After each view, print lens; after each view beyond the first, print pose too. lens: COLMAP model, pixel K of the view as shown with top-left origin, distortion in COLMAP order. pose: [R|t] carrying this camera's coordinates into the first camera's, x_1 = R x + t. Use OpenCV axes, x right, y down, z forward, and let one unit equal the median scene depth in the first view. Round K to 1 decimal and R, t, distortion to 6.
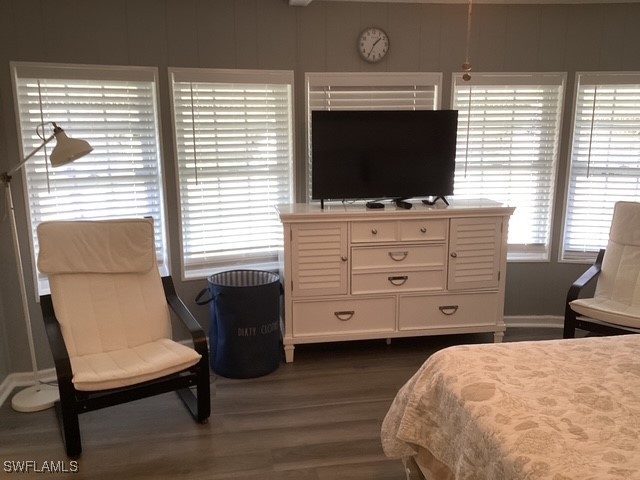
lens RADIAL K [[579.3, 0, 320.2], [0, 579.3, 240.5], [0, 0, 1]] dist [0.098407, -0.189704]
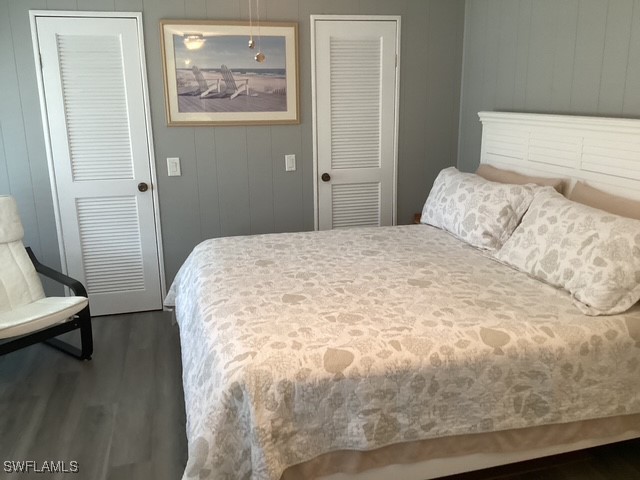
lens RADIAL K [[579.3, 0, 320.7], [0, 579.3, 240.0], [0, 0, 1]] dist [0.098407, -0.189704]
pose [[-0.076587, -0.244107, 0.966719, -0.705428], [0.234619, 0.937930, 0.255425, -0.223794], [-0.969066, 0.246373, -0.014562, 1.013529]]
